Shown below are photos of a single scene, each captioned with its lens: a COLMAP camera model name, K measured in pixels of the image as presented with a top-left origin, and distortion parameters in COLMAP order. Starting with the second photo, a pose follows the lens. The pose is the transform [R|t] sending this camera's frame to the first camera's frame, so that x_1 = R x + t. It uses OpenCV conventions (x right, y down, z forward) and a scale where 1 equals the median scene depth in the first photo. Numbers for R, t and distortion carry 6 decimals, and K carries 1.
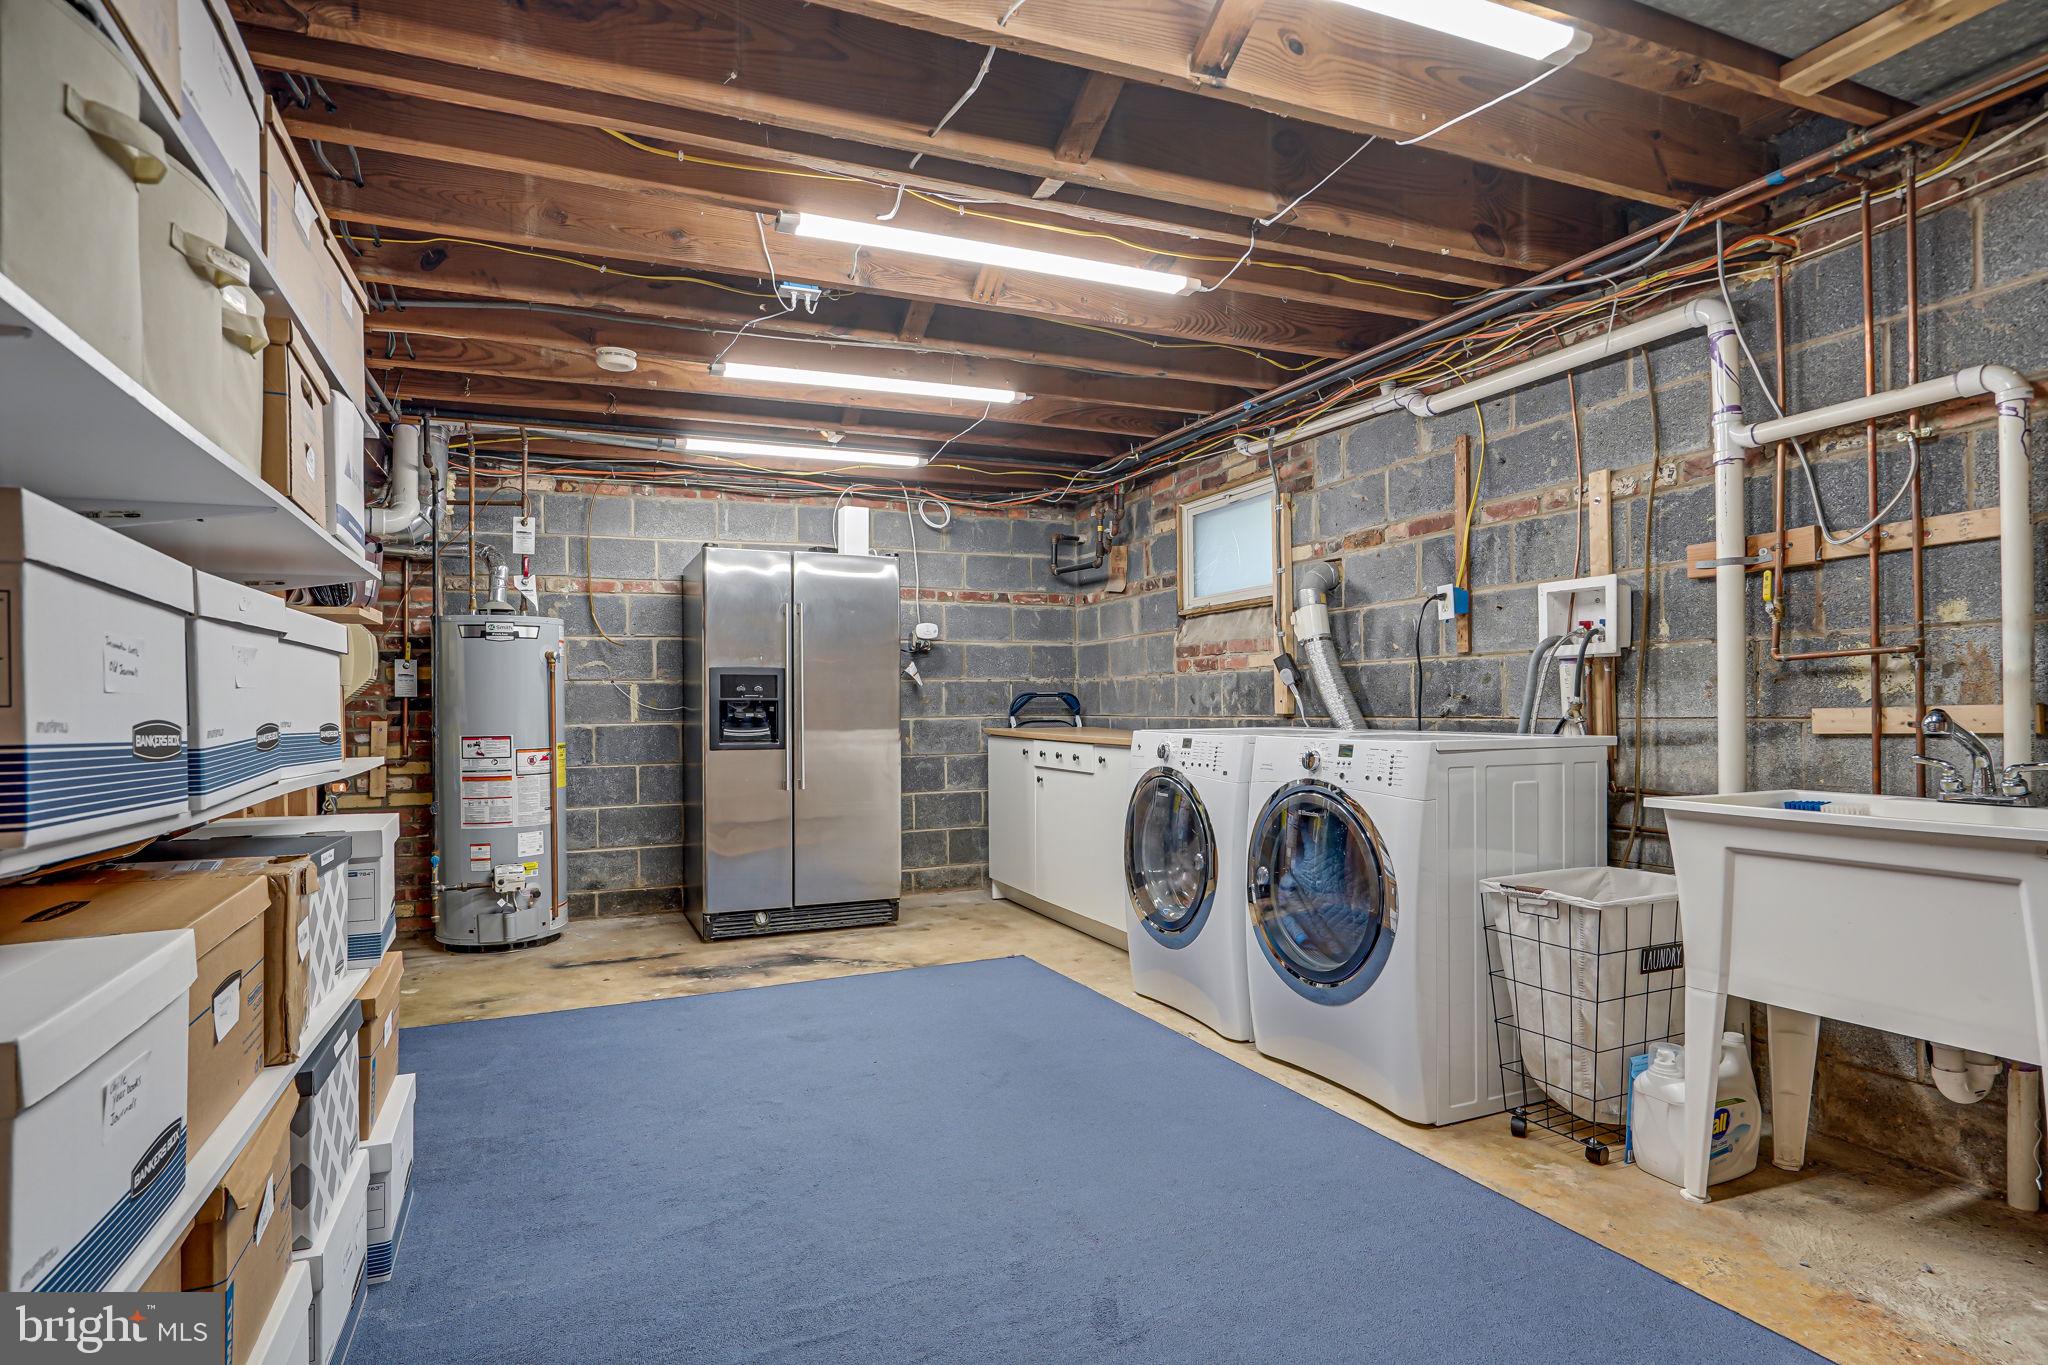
lens RADIAL K [[1117.6, 0, 1022.2], [0, 1117.6, 708.2], [0, 0, 1]] dist [0.003938, 0.000151]
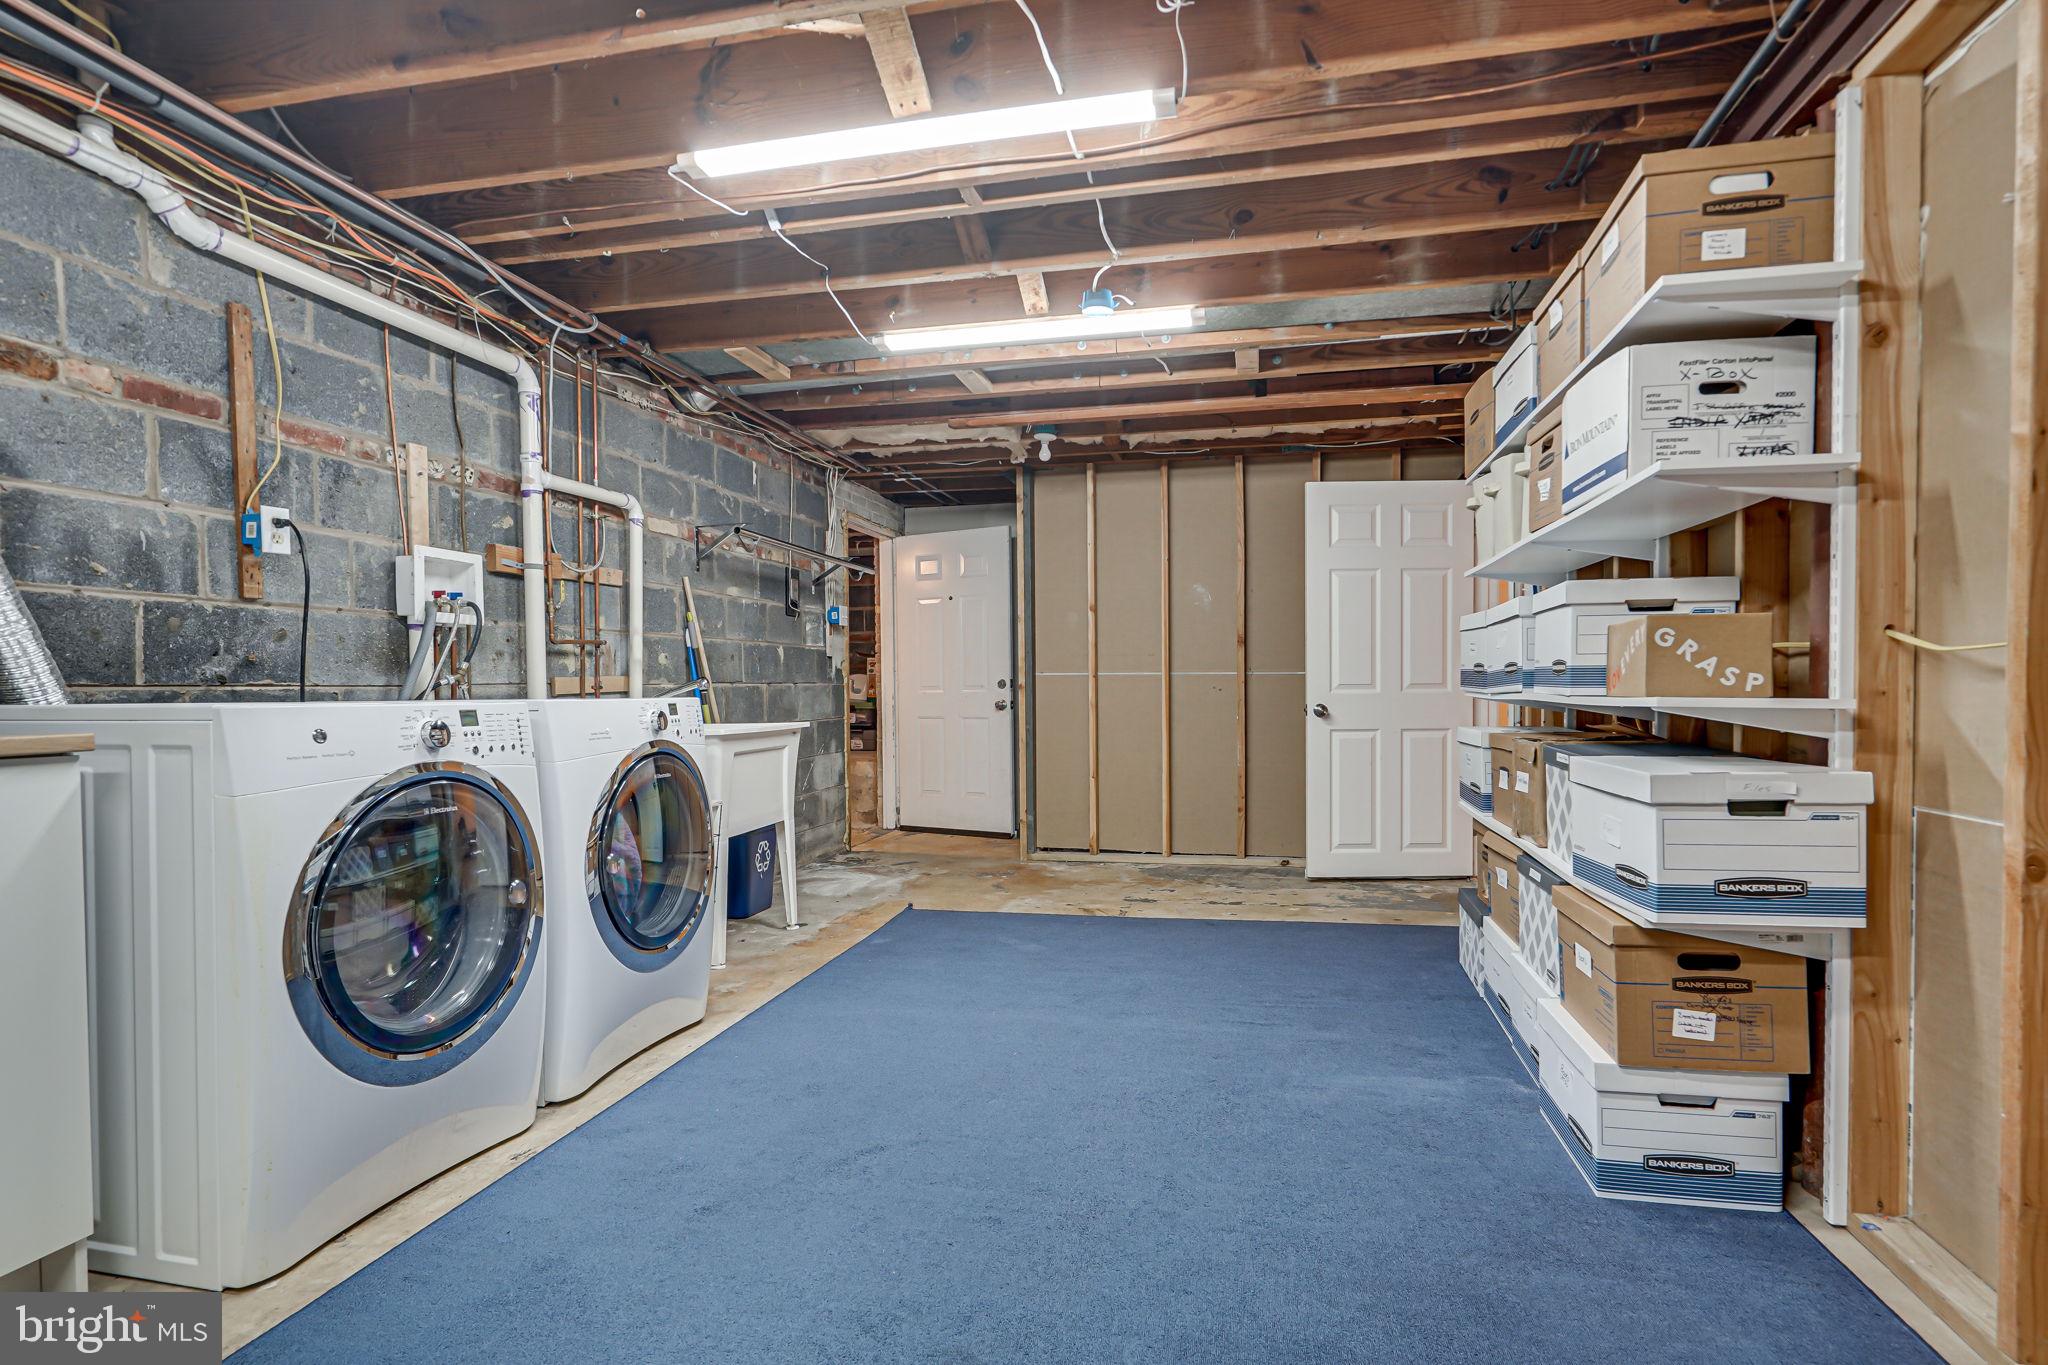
lens RADIAL K [[1016.1, 0, 1033.5], [0, 1016.1, 708.8], [0, 0, 1]] dist [0.005256, 0.000753]
pose [[-0.810917, 0.002525, 0.585156, -0.465577], [0.015747, 0.999723, 0.017508, 0.022376], [-0.584950, 0.023412, -0.810731, 1.355932]]
